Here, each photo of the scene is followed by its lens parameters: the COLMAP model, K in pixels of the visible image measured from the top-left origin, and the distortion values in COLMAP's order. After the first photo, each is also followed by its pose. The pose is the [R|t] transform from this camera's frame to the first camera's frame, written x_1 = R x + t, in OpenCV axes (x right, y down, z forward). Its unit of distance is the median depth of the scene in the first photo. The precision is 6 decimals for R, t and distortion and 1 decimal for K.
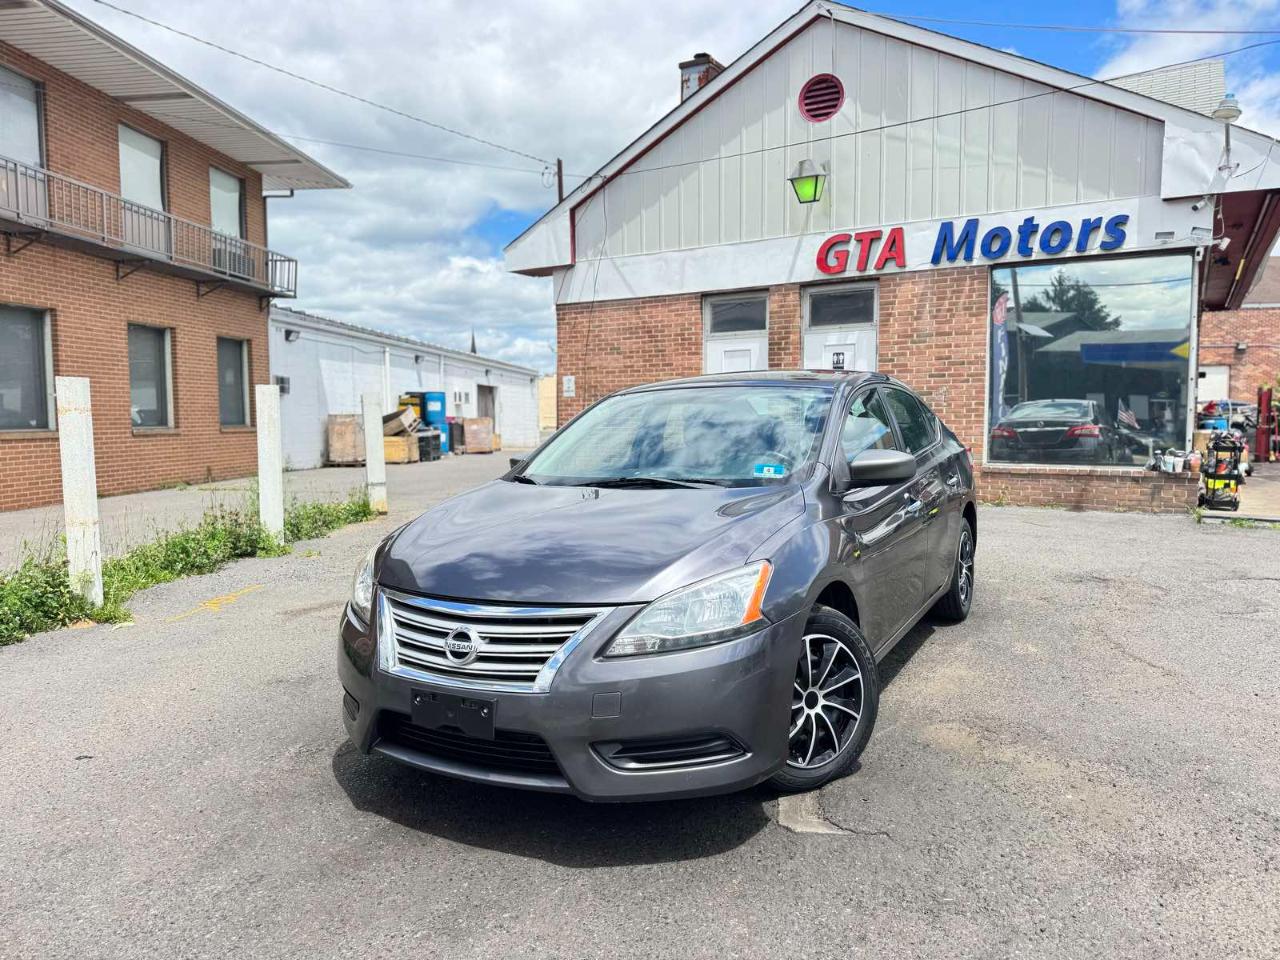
lens RADIAL K [[907.9, 0, 645.4], [0, 907.9, 475.6], [0, 0, 1]] dist [0.024626, -0.038255]
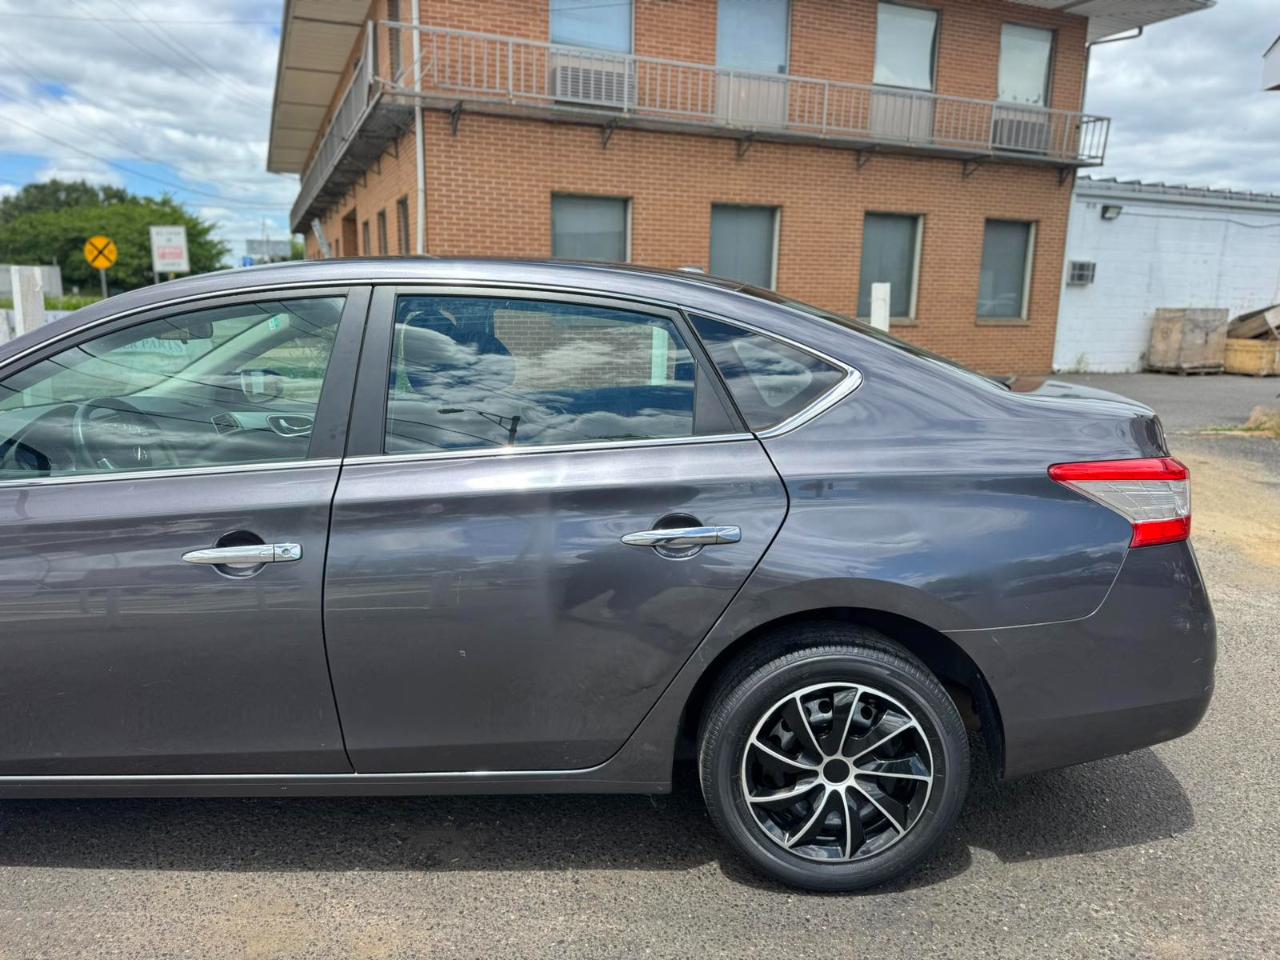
lens RADIAL K [[907.9, 0, 649.6], [0, 907.9, 487.6], [0, 0, 1]] dist [0.024626, -0.038255]
pose [[0.480533, 0.192684, -0.855547, 0.339093], [-0.074529, 0.981008, 0.179080, -0.044200], [0.873804, -0.022291, 0.485767, 0.411709]]
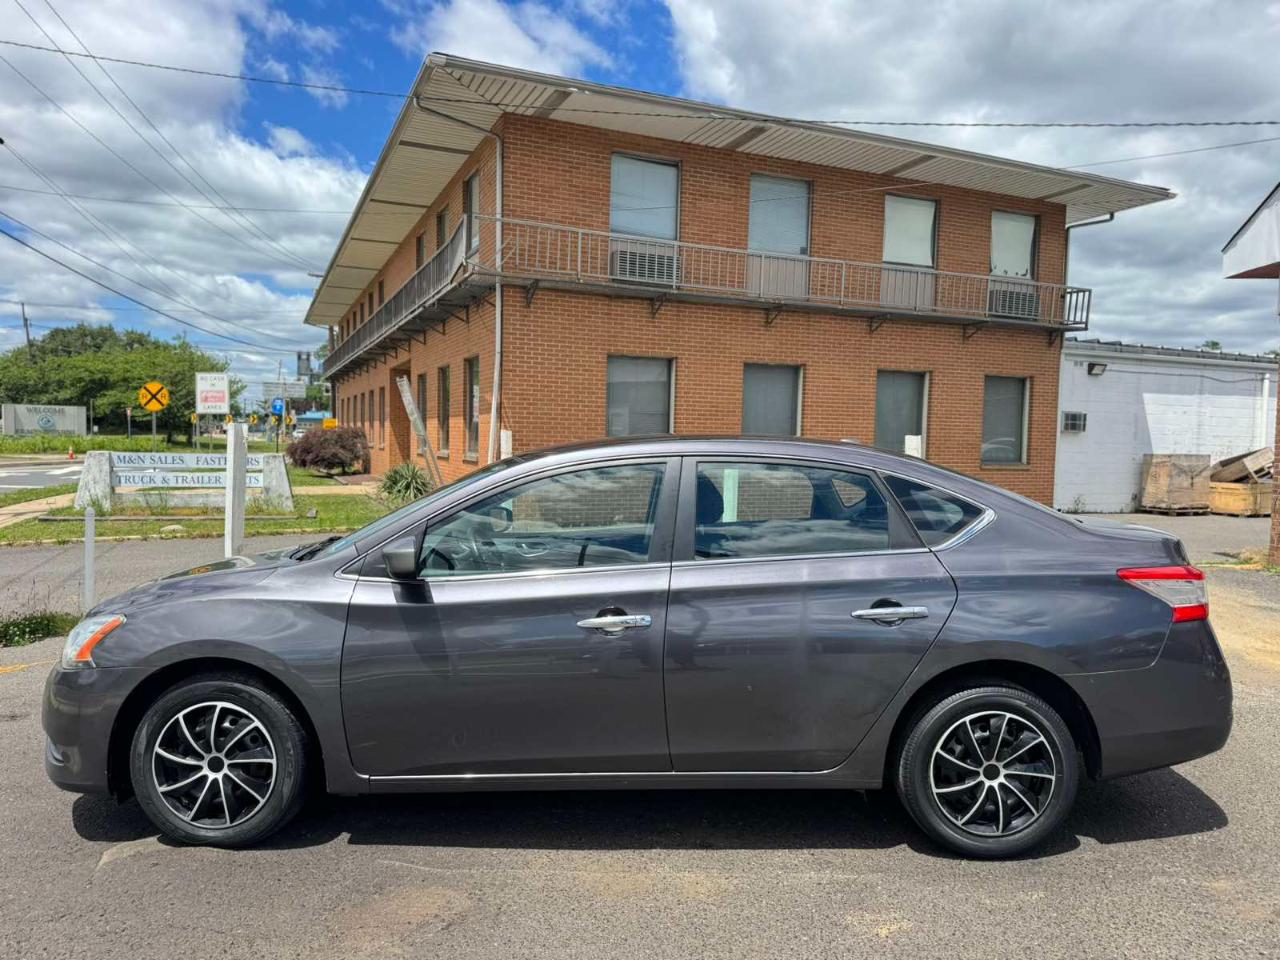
lens RADIAL K [[907.9, 0, 636.8], [0, 907.9, 483.4], [0, 0, 1]] dist [0.024626, -0.038255]
pose [[0.478392, 0.060865, -0.876035, 0.409732], [-0.079148, 0.996523, 0.026014, -0.045694], [0.874572, 0.056891, 0.481546, 0.277287]]
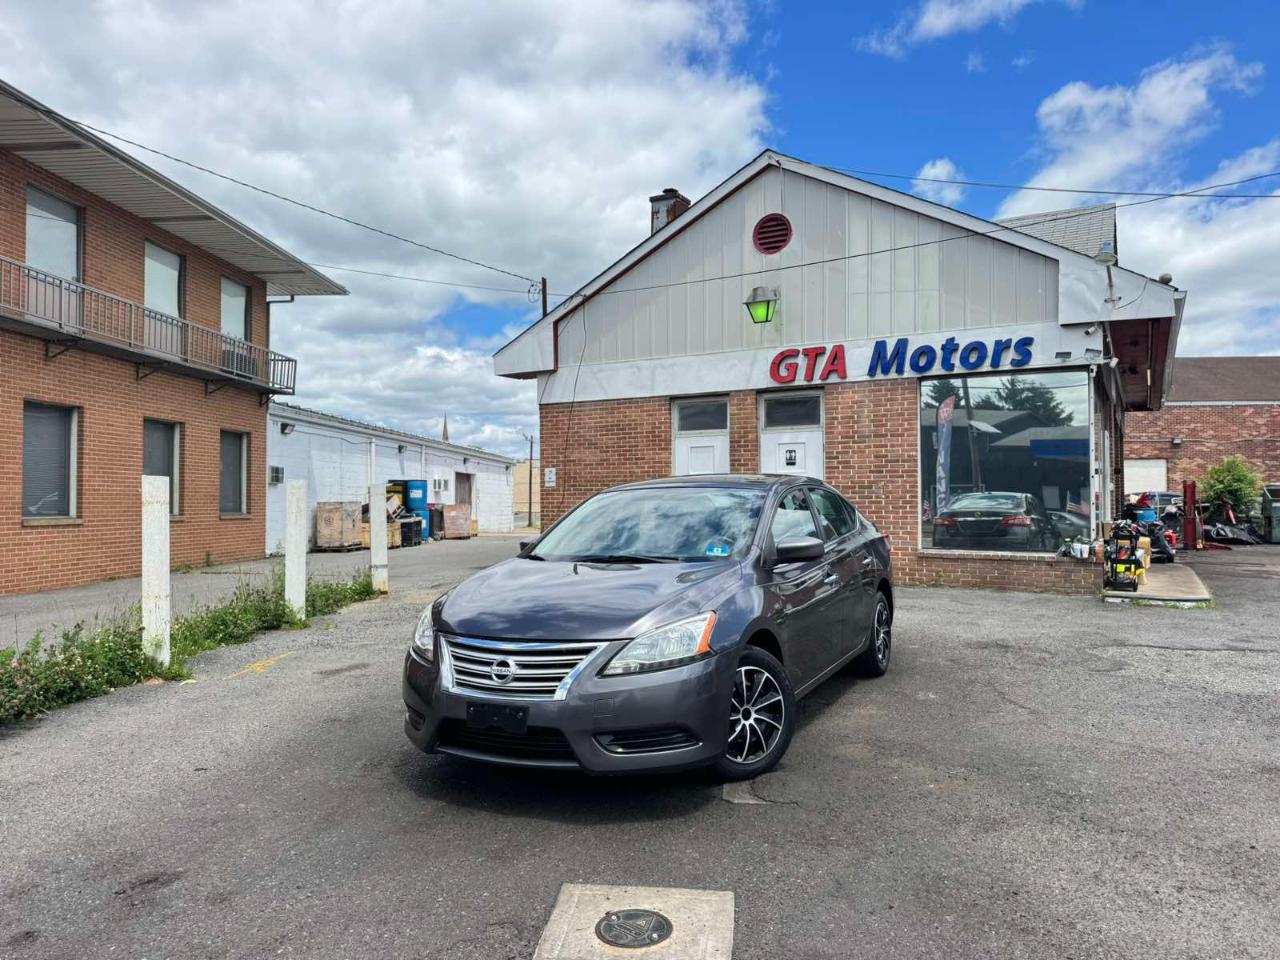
lens RADIAL K [[907.9, 0, 634.6], [0, 907.9, 475.8], [0, 0, 1]] dist [0.024626, -0.038255]
pose [[0.999759, 0.004197, 0.021535, -0.006581], [-0.002131, 0.995469, -0.095058, 0.003955], [-0.021837, 0.094990, 0.995239, -0.128316]]
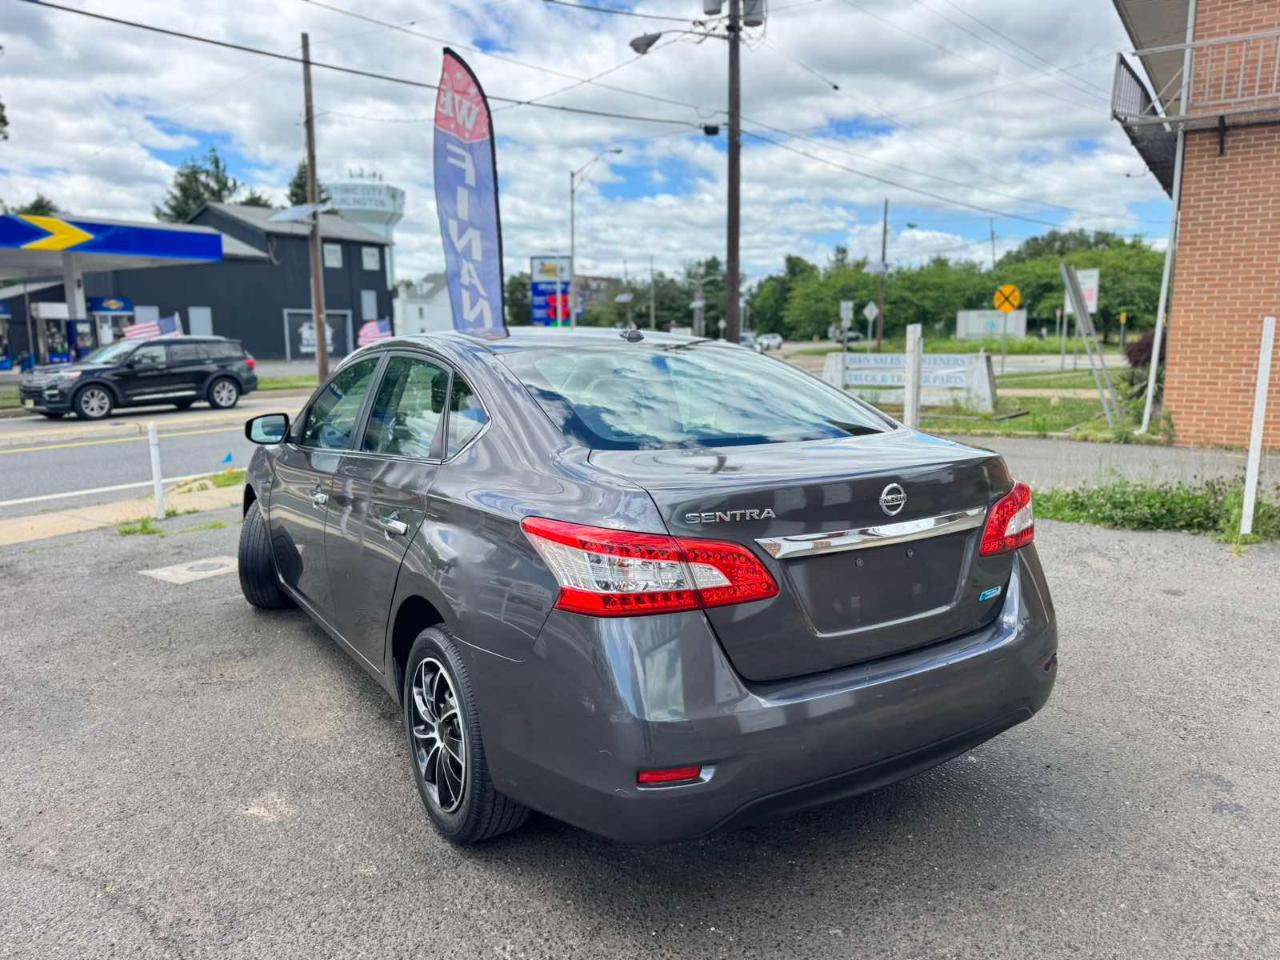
lens RADIAL K [[907.9, 0, 636.5], [0, 907.9, 484.9], [0, 0, 1]] dist [0.024626, -0.038255]
pose [[-0.479973, 0.155835, -0.863332, 0.386277], [-0.040788, 0.979068, 0.199402, -0.073637], [0.876335, 0.130922, -0.463570, 0.717392]]
